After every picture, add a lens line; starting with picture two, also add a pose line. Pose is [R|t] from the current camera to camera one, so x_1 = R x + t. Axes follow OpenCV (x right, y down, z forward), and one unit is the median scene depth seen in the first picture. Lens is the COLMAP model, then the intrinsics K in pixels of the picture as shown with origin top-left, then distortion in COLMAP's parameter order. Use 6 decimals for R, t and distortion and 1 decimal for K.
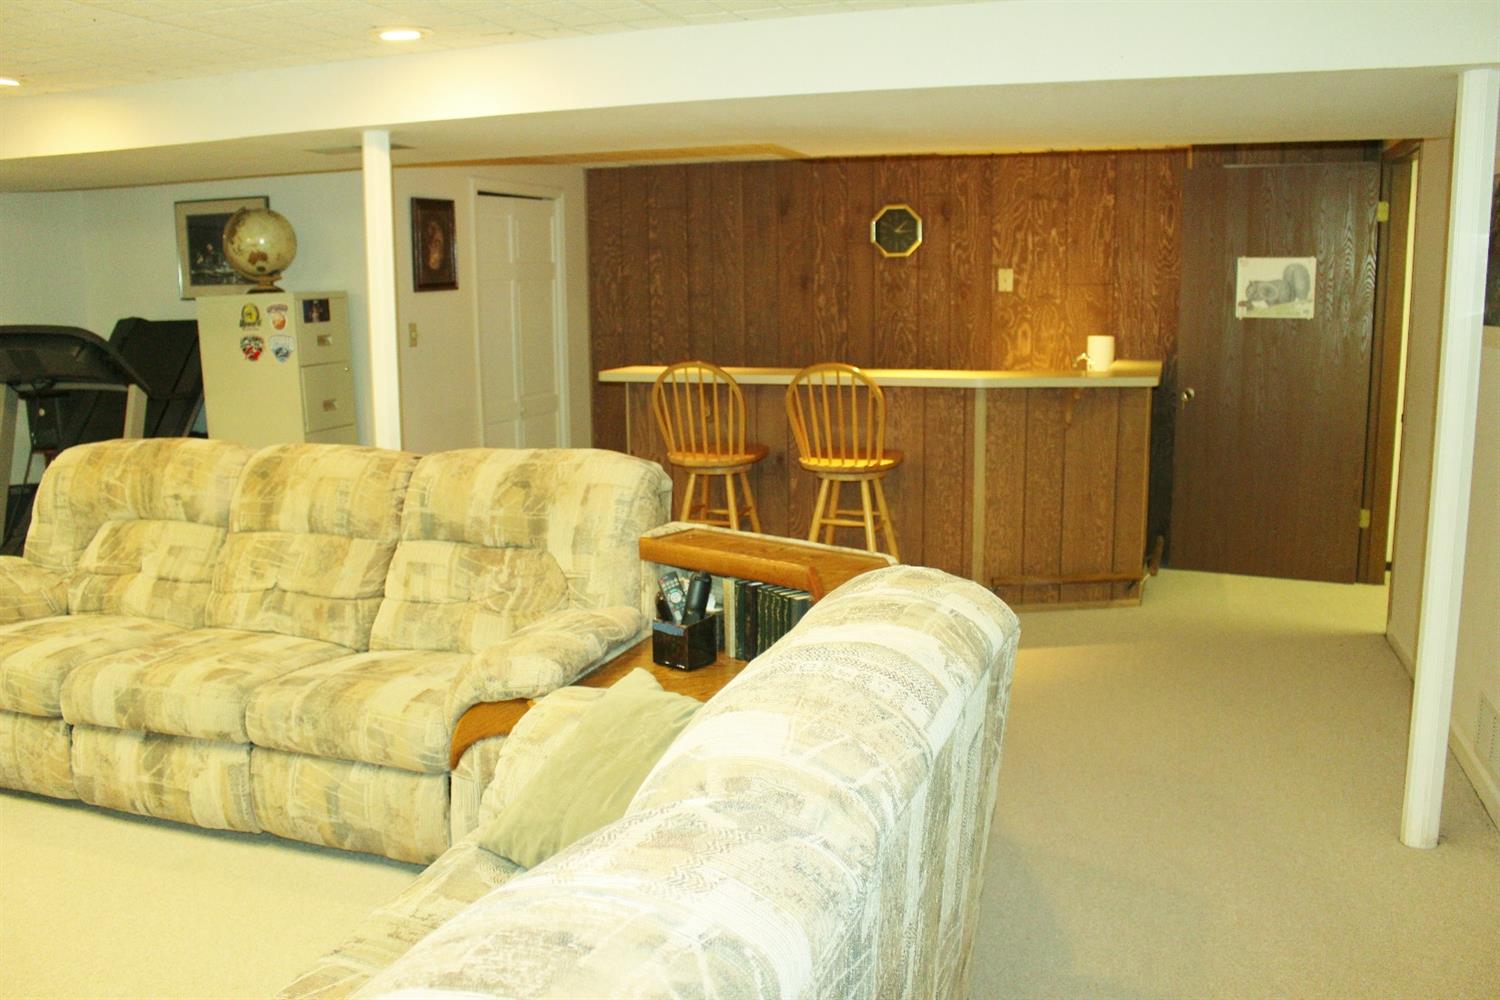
lens RADIAL K [[1222.0, 0, 750.0], [0, 1222.0, 500.0], [0, 0, 1]] dist [-0.138150, 0.096973]
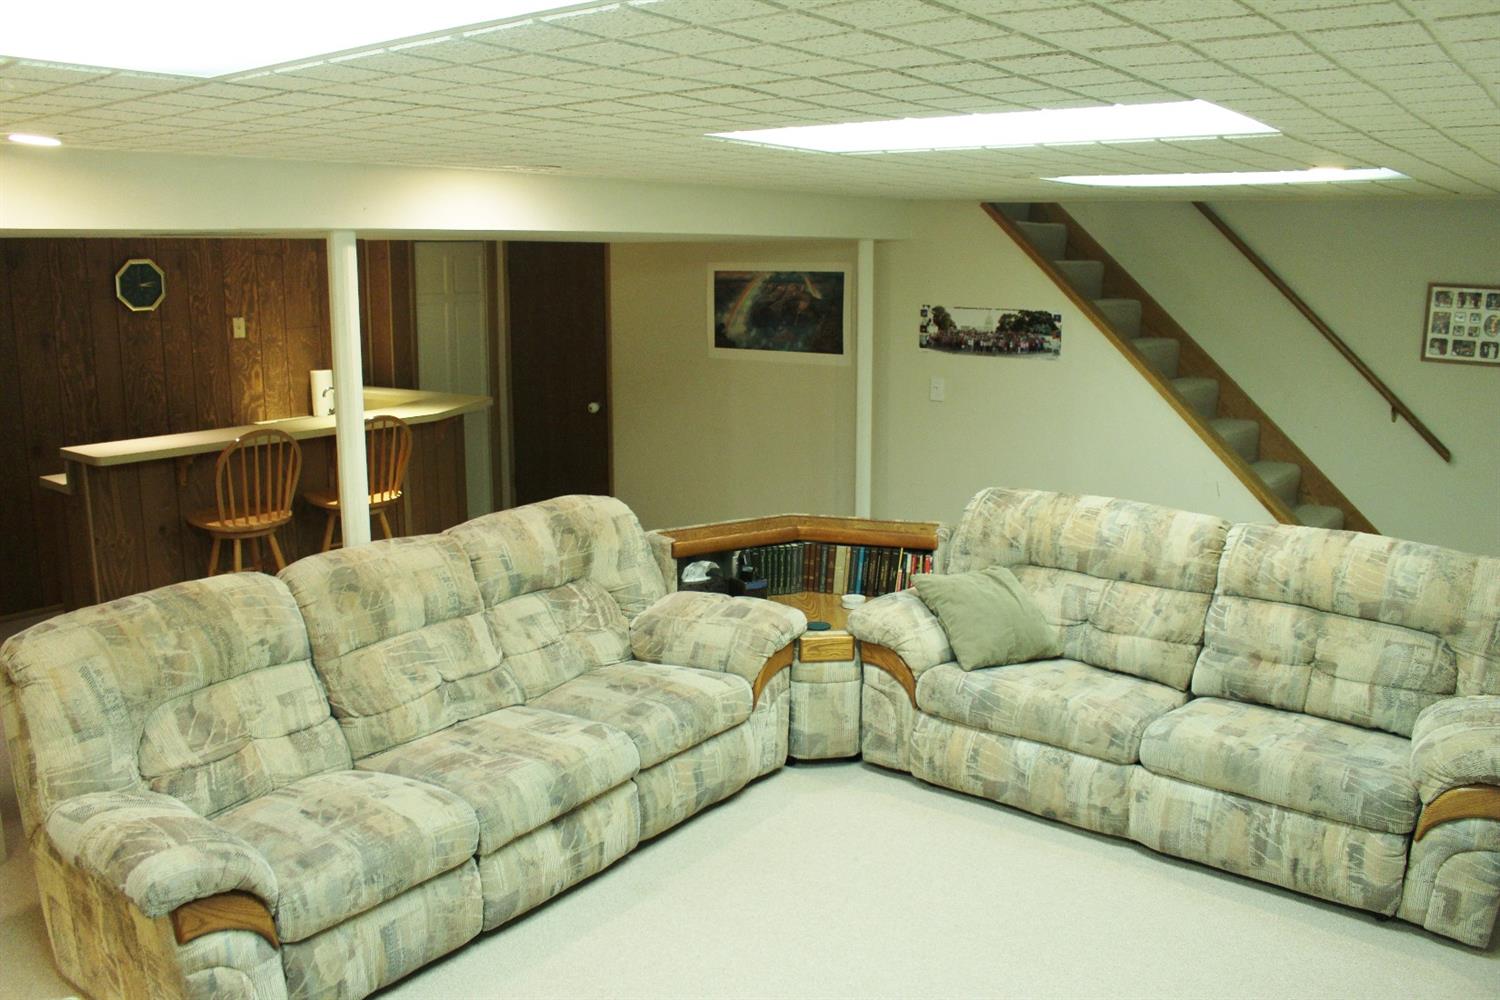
lens RADIAL K [[1222.0, 0, 750.0], [0, 1222.0, 500.0], [0, 0, 1]] dist [-0.138150, 0.096973]
pose [[0.306666, -0.176166, 0.935372, -0.710540], [0.160526, 0.978218, 0.131607, -0.098164], [-0.938183, 0.109792, 0.328266, 0.224112]]
